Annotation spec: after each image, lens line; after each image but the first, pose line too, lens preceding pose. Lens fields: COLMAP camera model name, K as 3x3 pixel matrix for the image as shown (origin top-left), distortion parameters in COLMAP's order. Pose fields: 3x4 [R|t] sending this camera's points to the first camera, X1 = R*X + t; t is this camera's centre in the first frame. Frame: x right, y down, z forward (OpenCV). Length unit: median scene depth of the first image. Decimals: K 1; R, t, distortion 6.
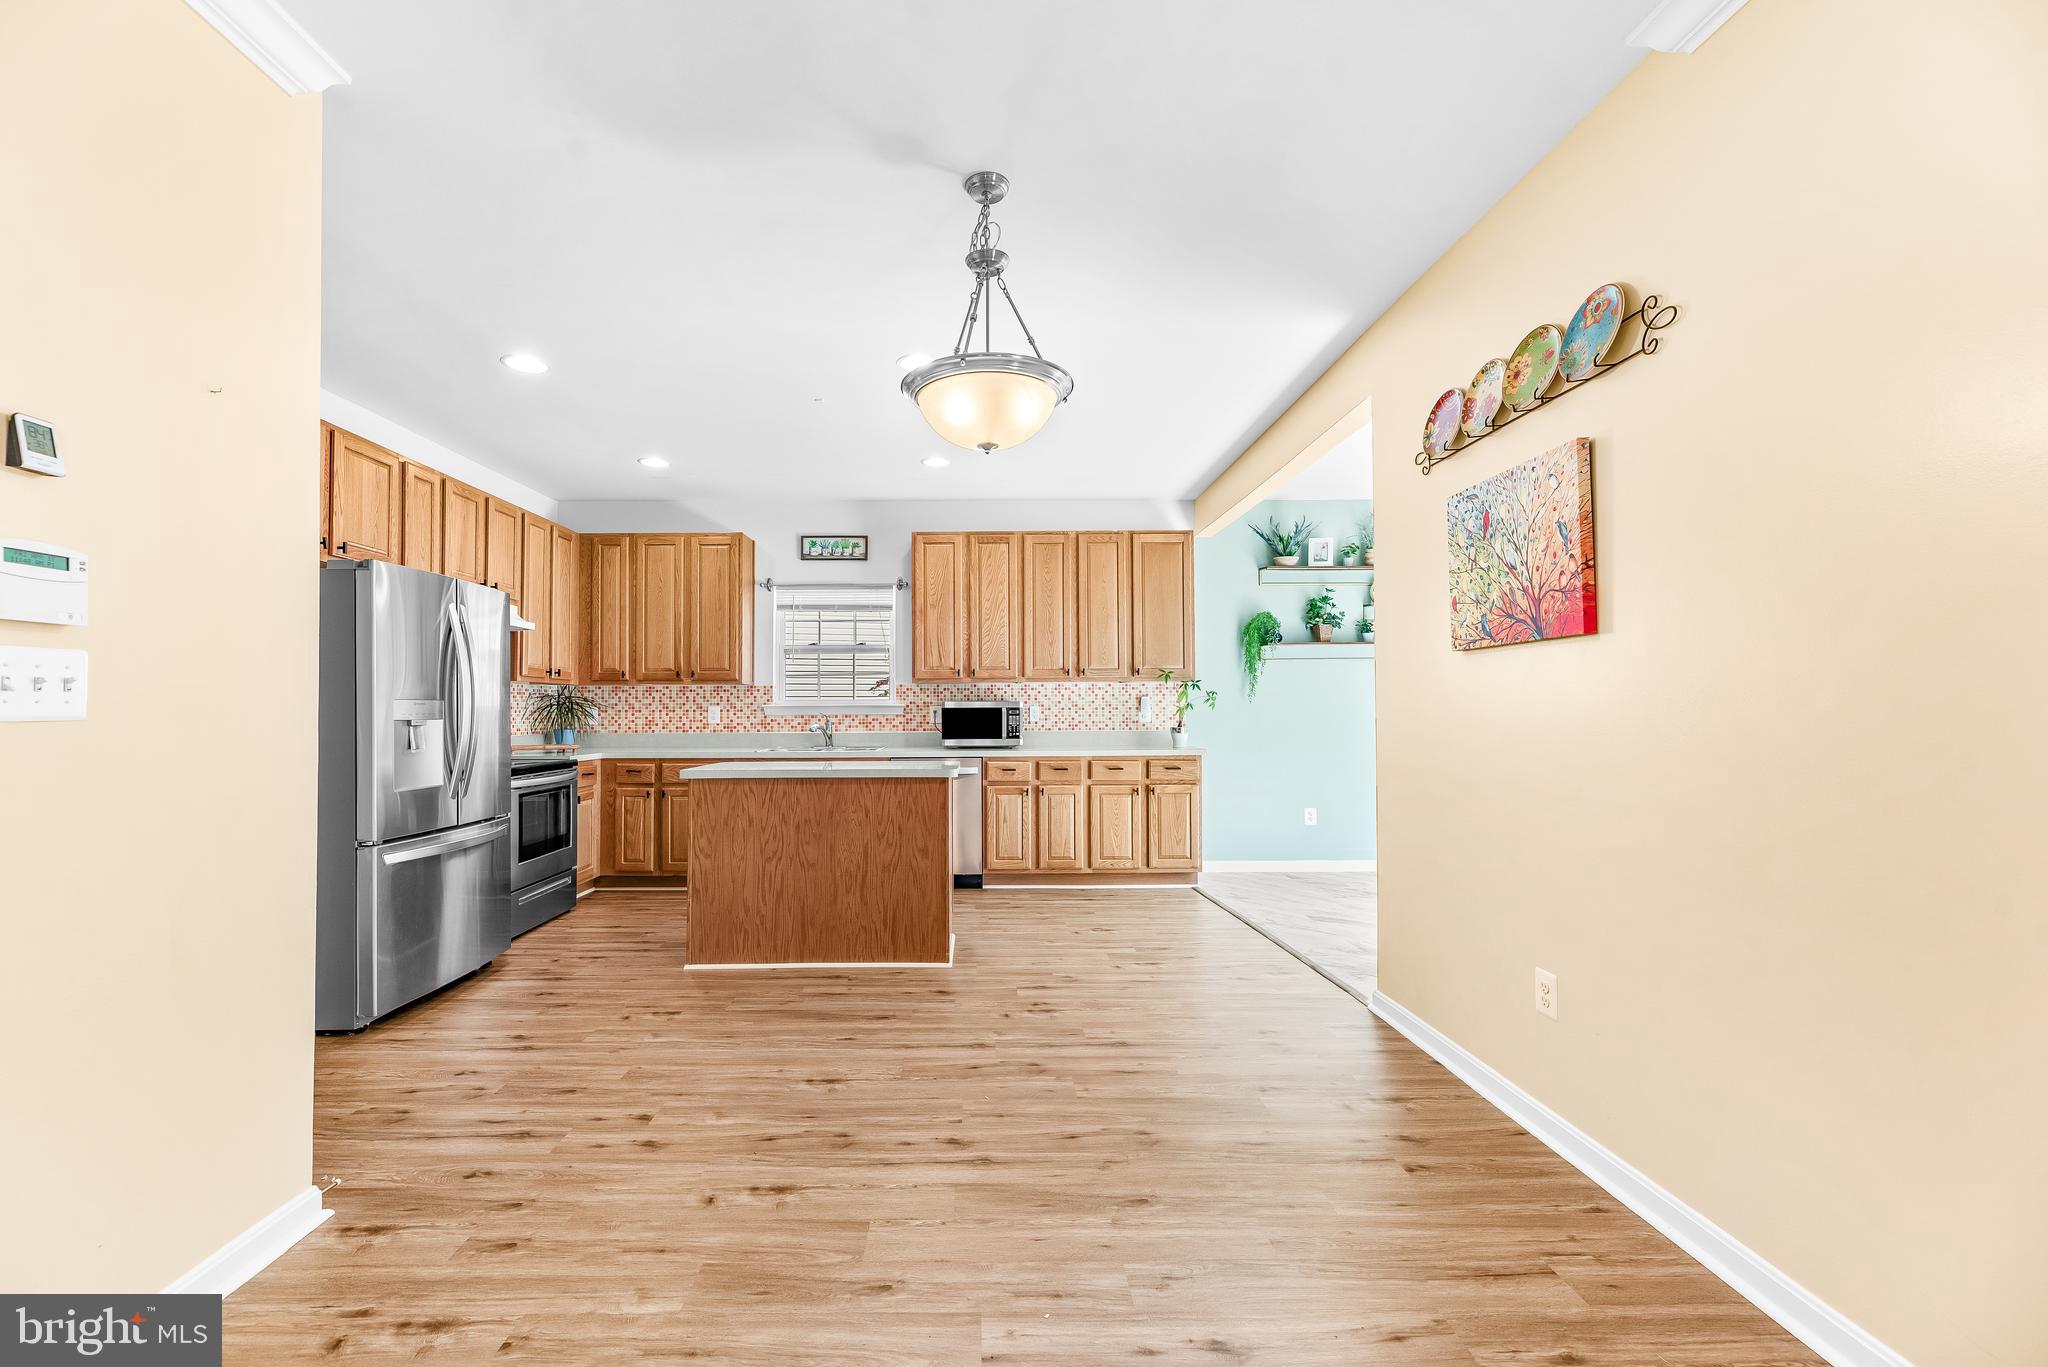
lens RADIAL K [[835.2, 0, 982.7], [0, 835.2, 695.1], [0, 0, 1]] dist [-0.001032, 0.000640]
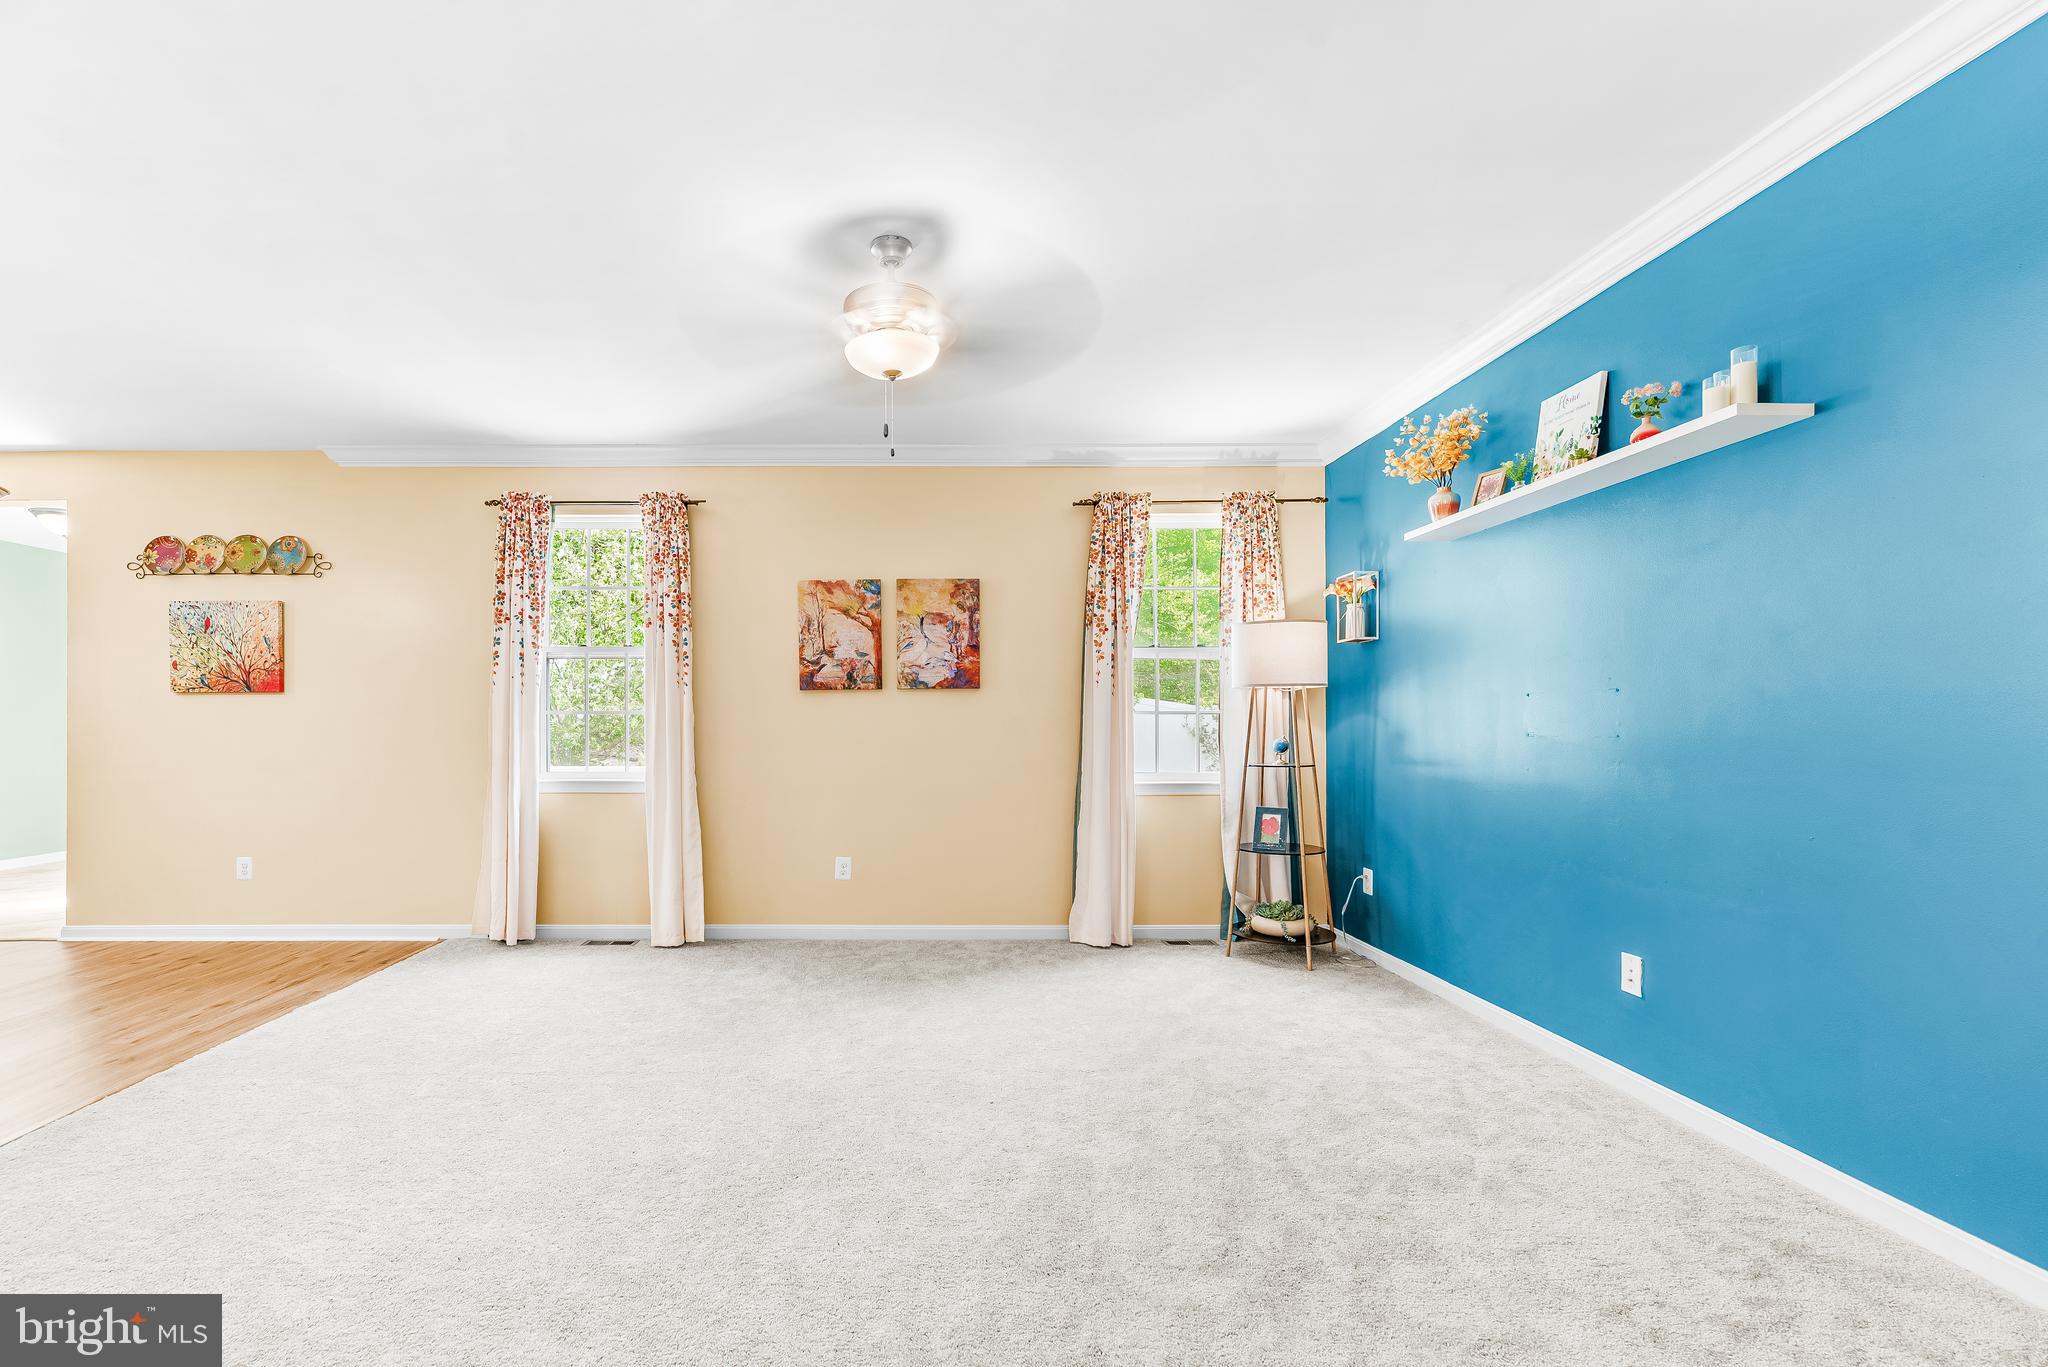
lens RADIAL K [[891.8, 0, 909.1], [0, 891.8, 723.1], [0, 0, 1]] dist [0.010045, 0.000001]
pose [[0.004808, 0.011631, 0.999921, -0.618556], [-0.014615, 0.999826, -0.011560, 0.004467], [-0.999882, -0.014558, 0.004977, -0.250641]]
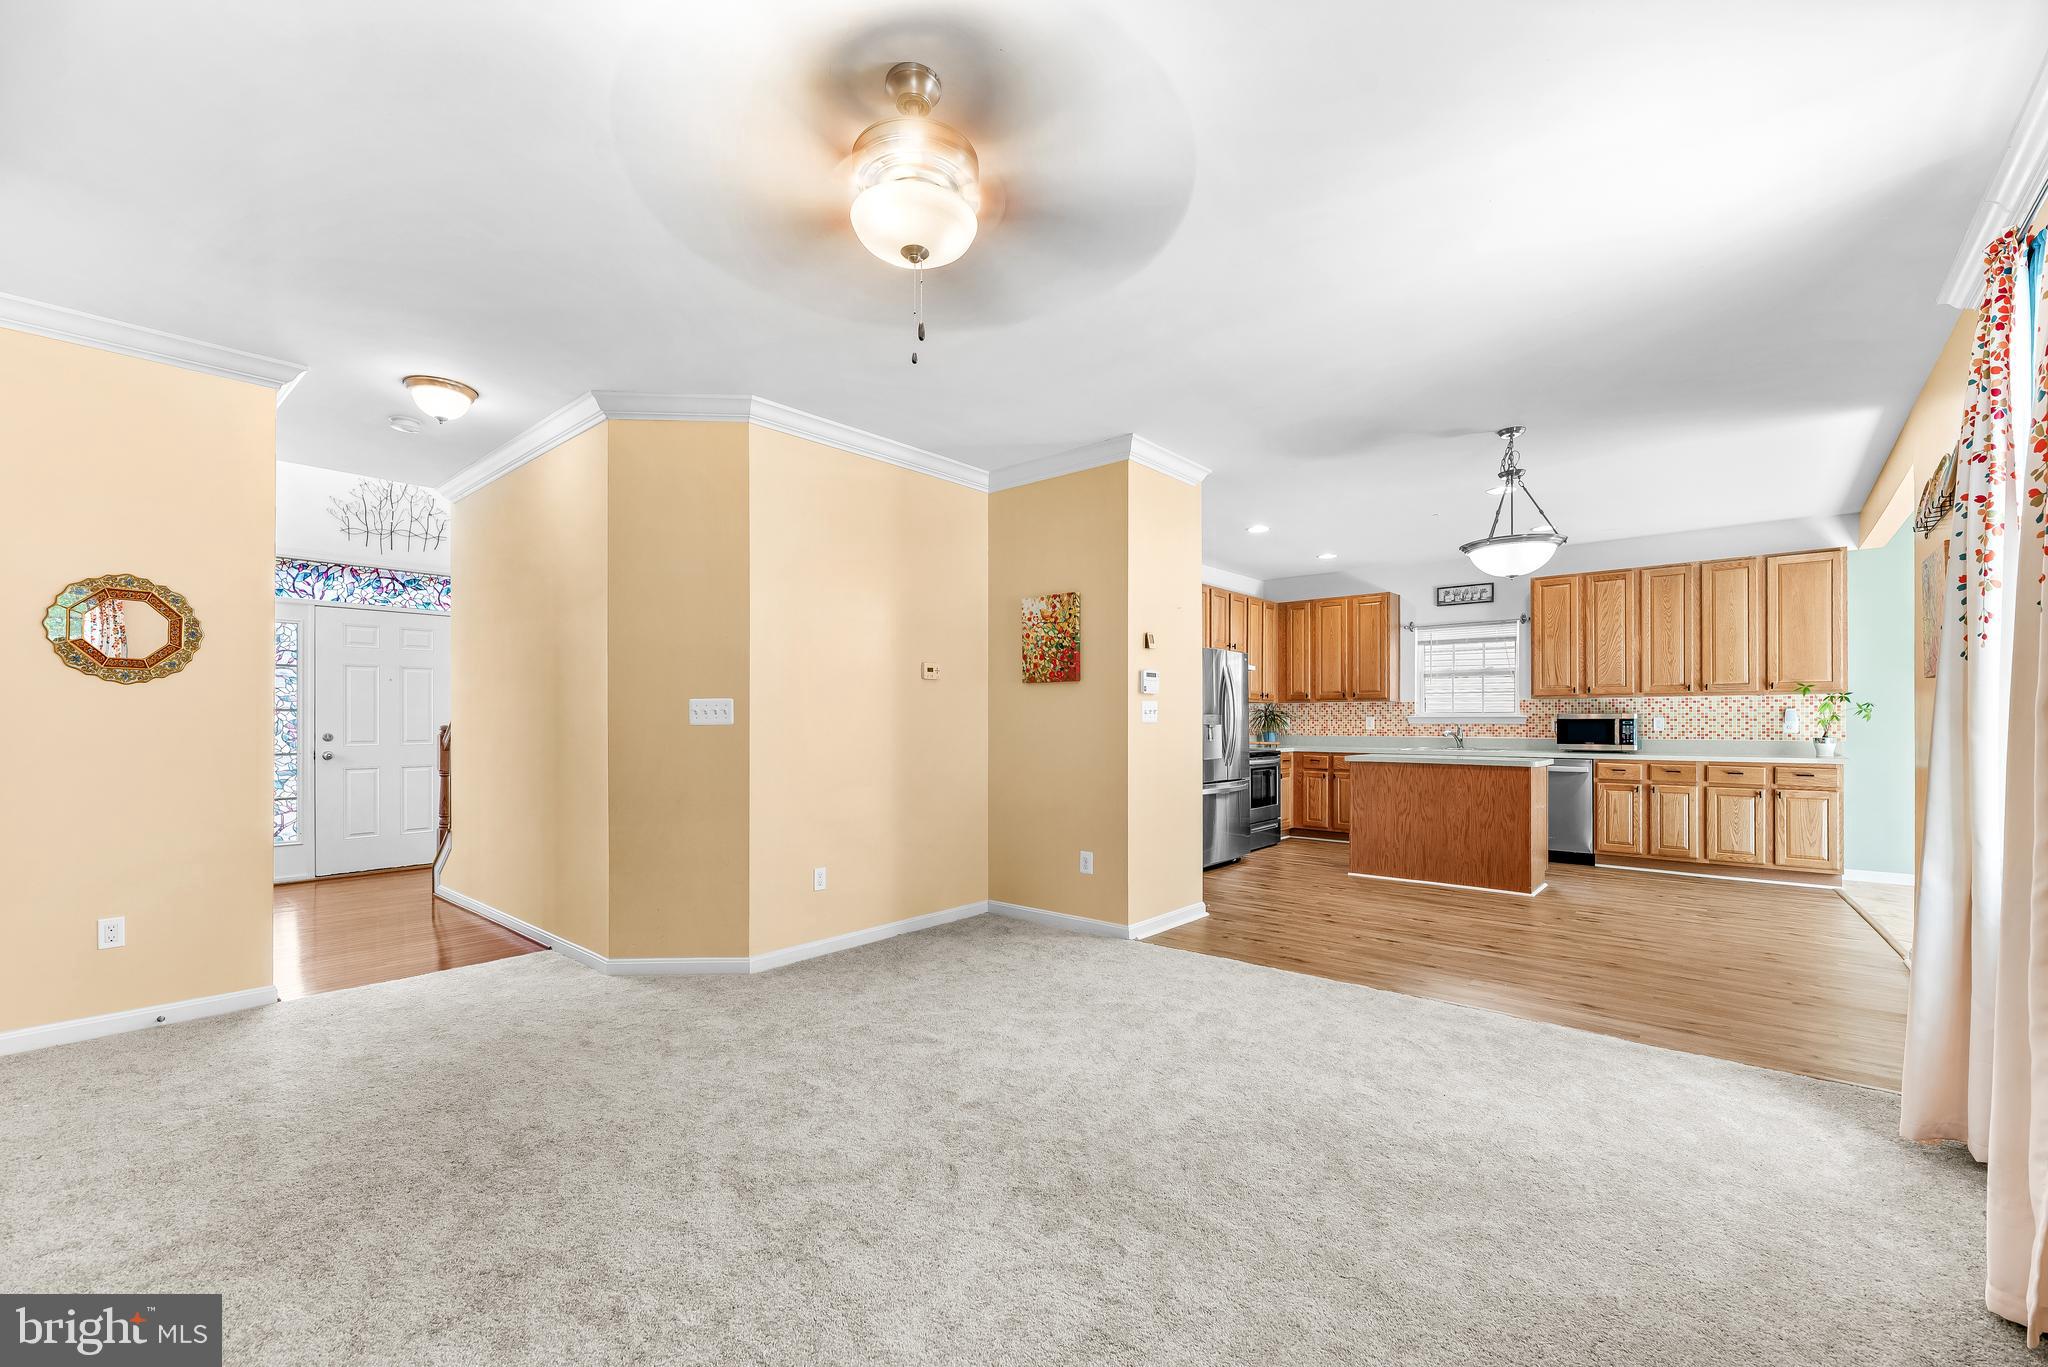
lens RADIAL K [[835.2, 0, 1021.8], [0, 835.2, 715.0], [0, 0, 1]] dist [-0.001032, 0.000640]
pose [[0.752024, -0.000498, -0.659135, 0.177851], [0.008414, 0.999925, 0.008844, -0.008167], [0.659082, -0.012197, 0.751972, -0.479176]]
